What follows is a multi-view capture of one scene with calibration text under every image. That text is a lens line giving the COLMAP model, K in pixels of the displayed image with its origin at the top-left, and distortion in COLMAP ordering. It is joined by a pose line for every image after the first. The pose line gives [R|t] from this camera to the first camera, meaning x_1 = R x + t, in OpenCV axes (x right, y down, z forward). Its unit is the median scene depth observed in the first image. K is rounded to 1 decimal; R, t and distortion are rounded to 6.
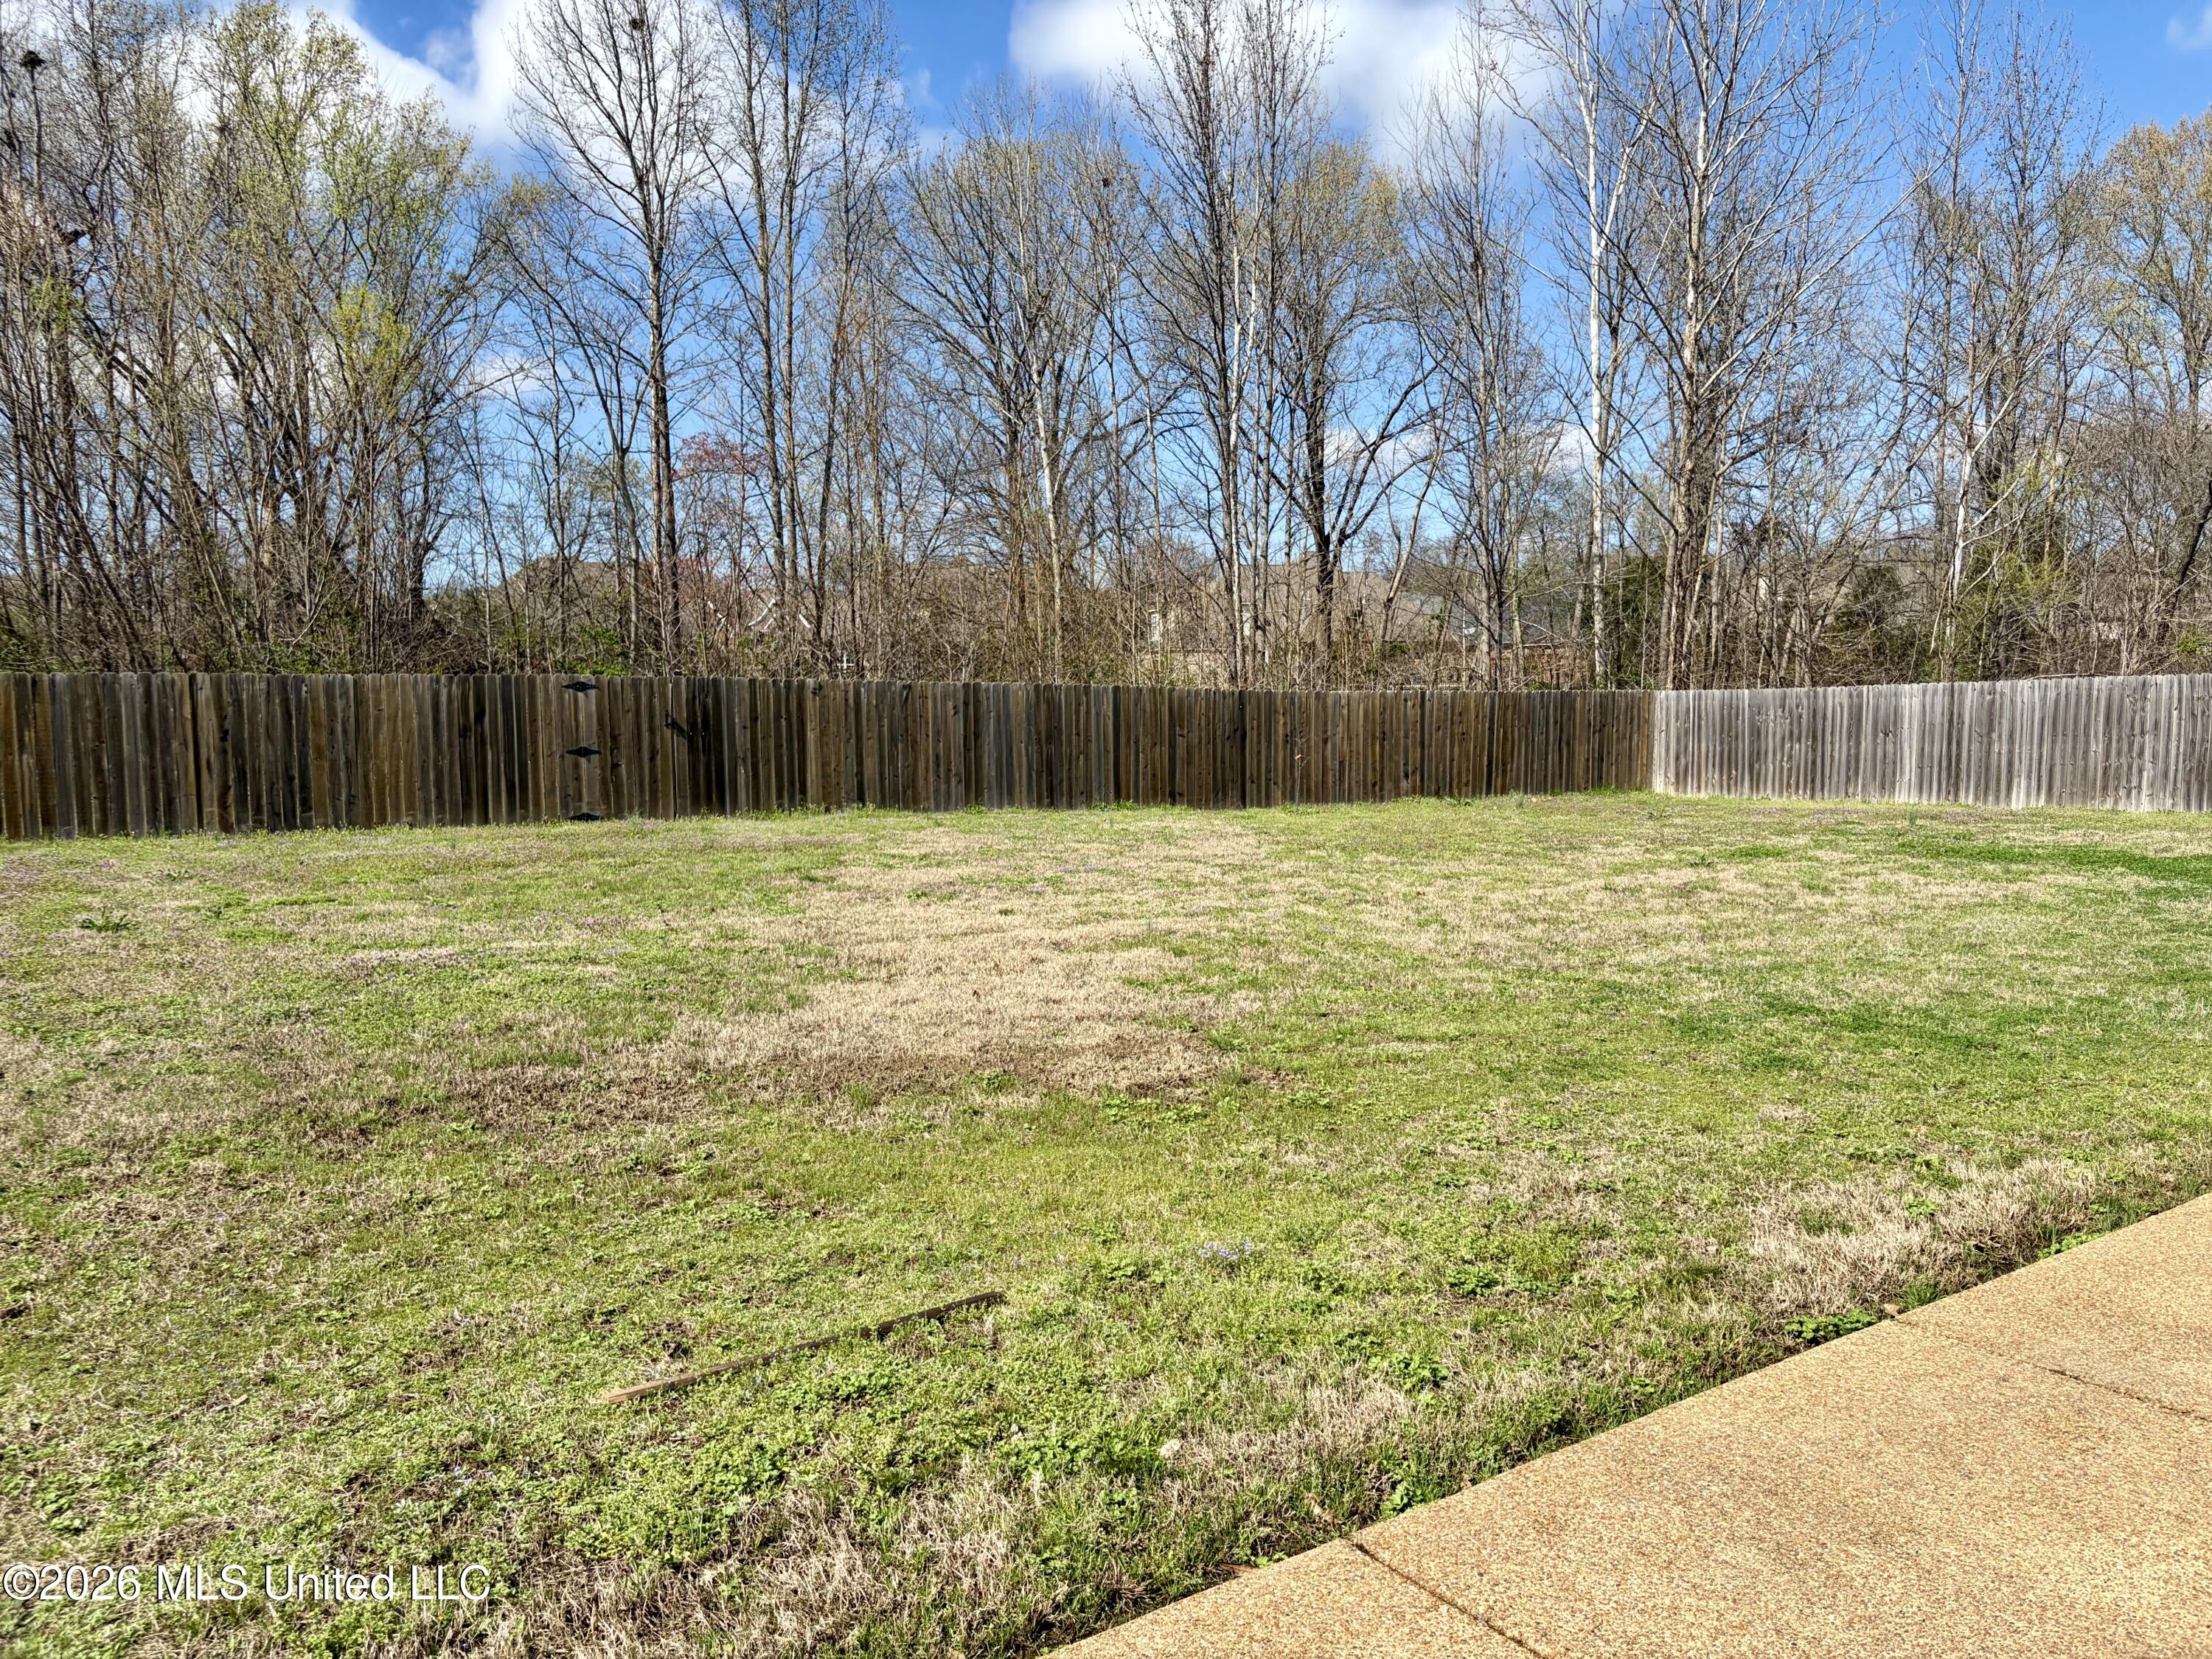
lens RADIAL K [[1681.0, 0, 1107.1], [0, 1681.0, 831.4], [0, 0, 1]] dist [0.045212, -0.043816]
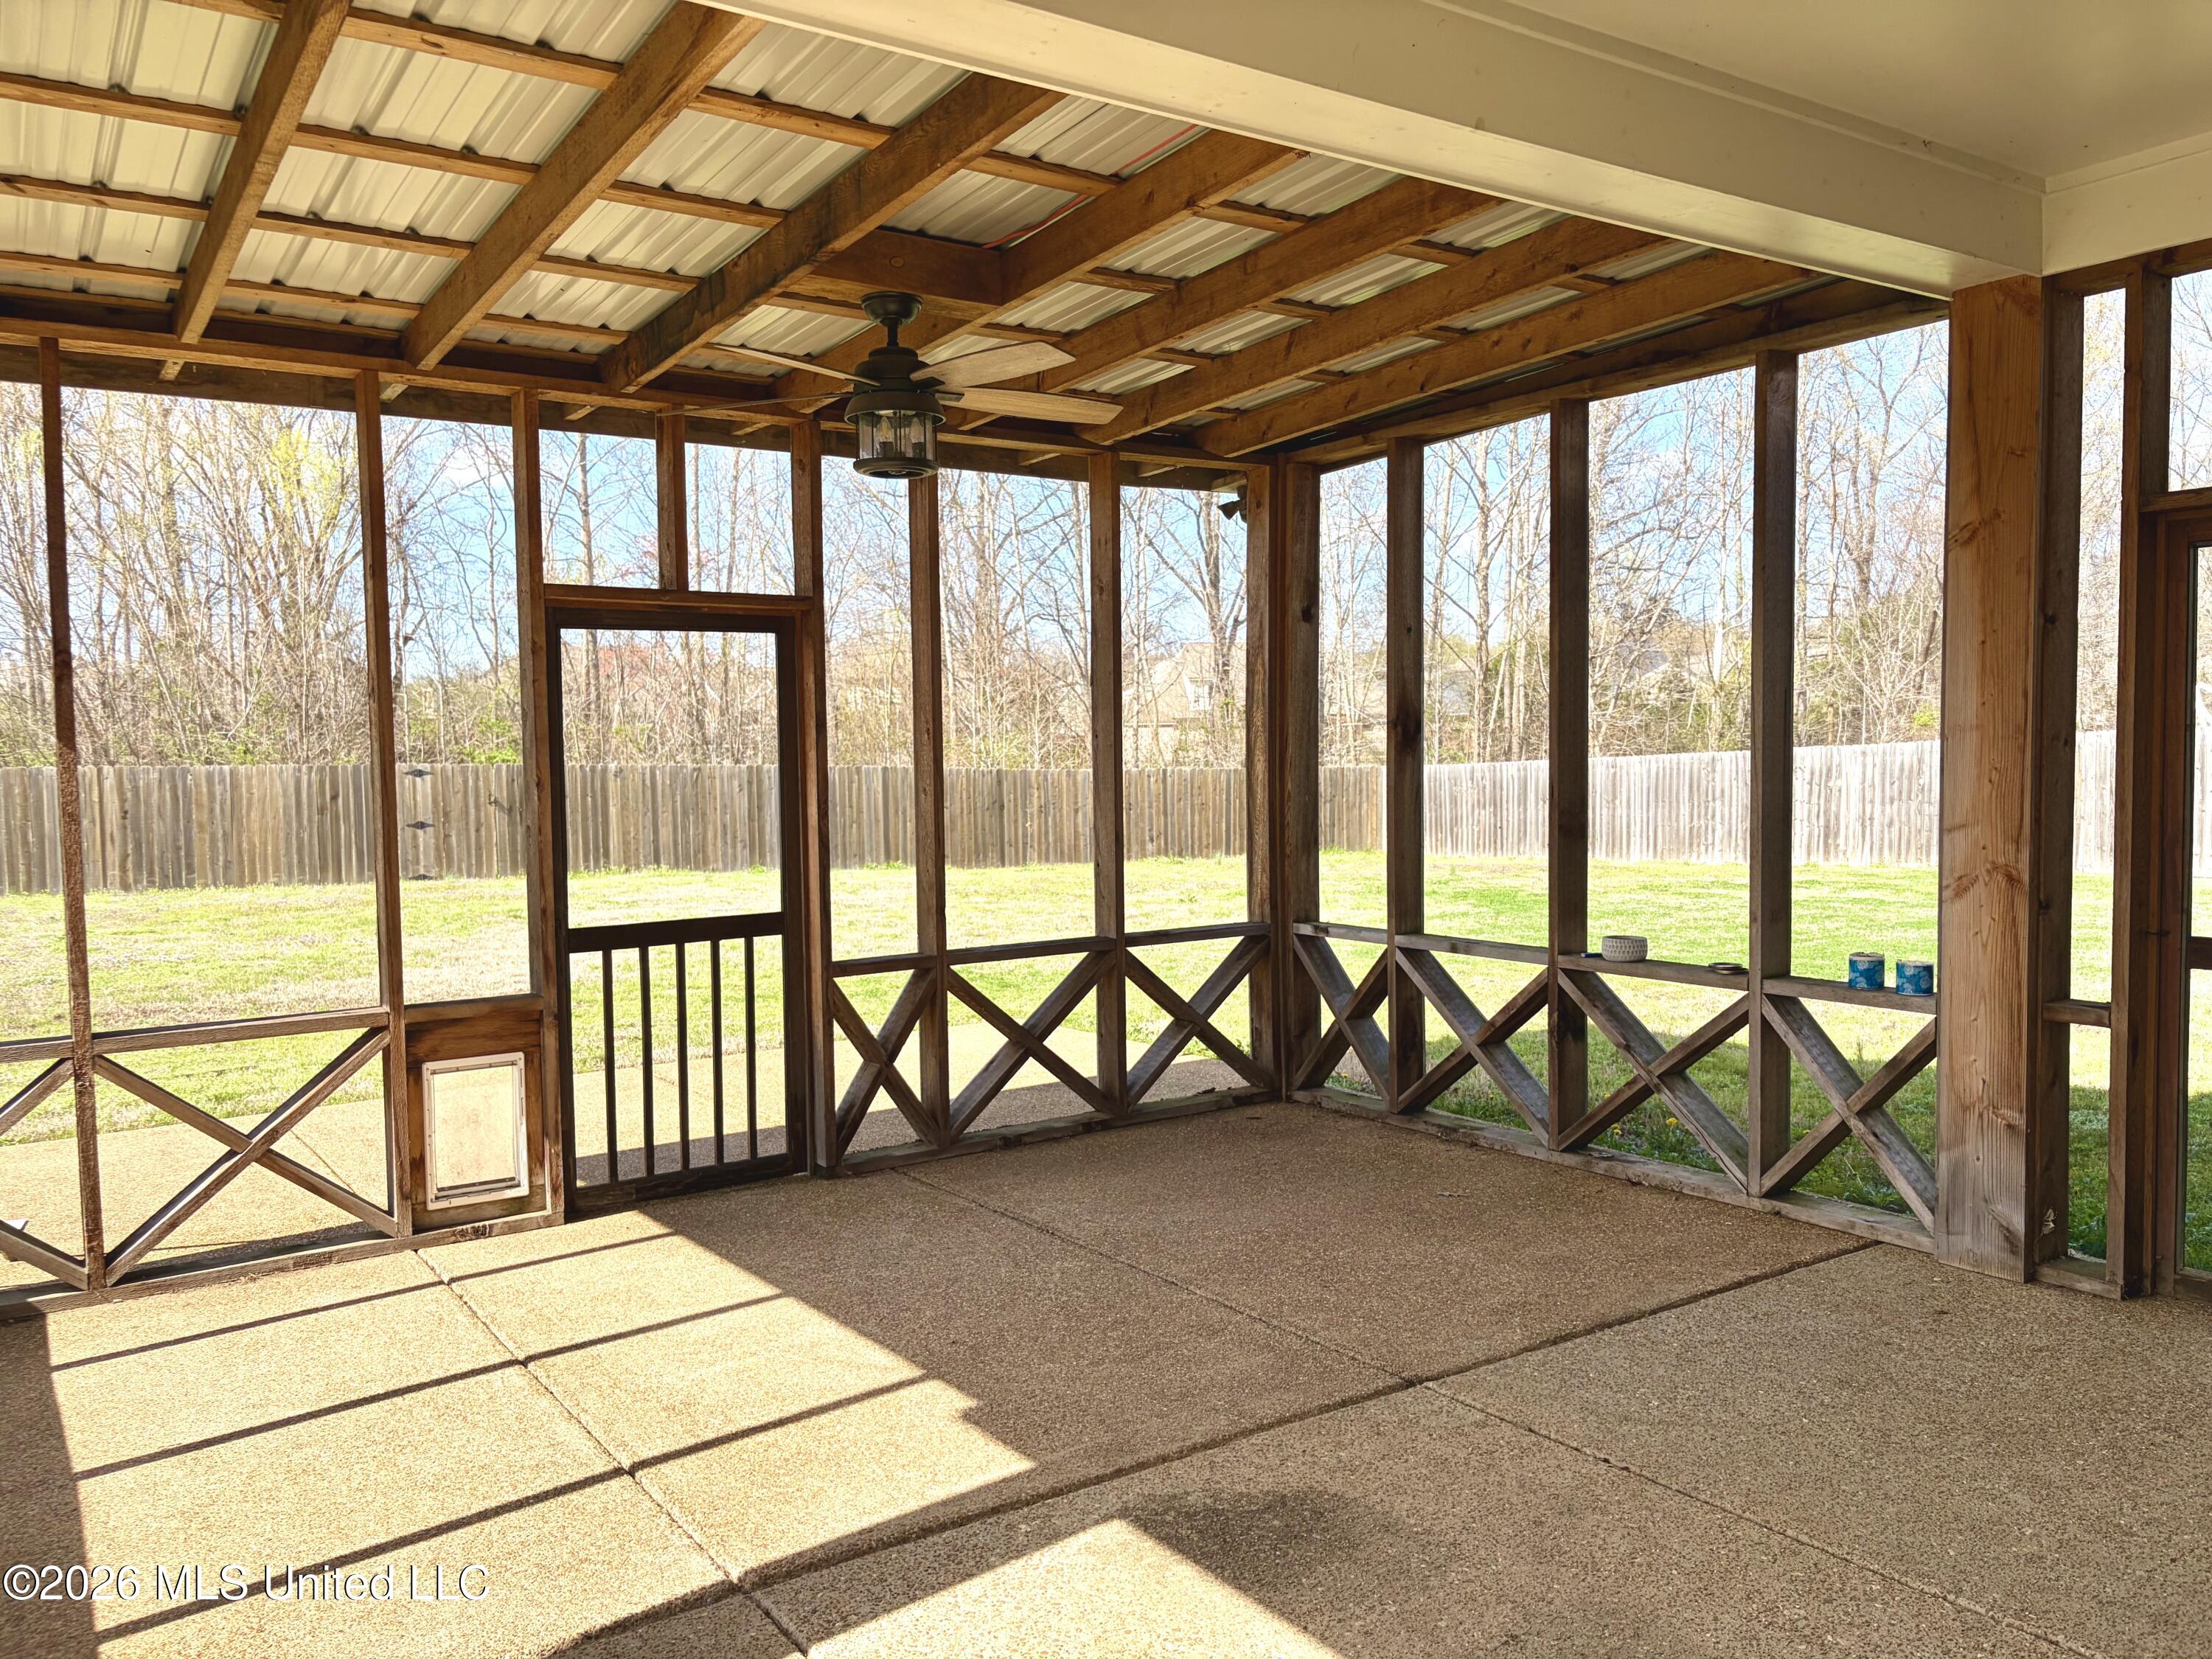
lens RADIAL K [[1681.0, 0, 1104.7], [0, 1681.0, 830.0], [0, 0, 1]] dist [0.045212, -0.043816]
pose [[0.999813, -0.008088, -0.017553, 0.206968], [0.007342, 0.999083, -0.042186, 0.012397], [0.017878, 0.042050, 0.998956, -0.229136]]
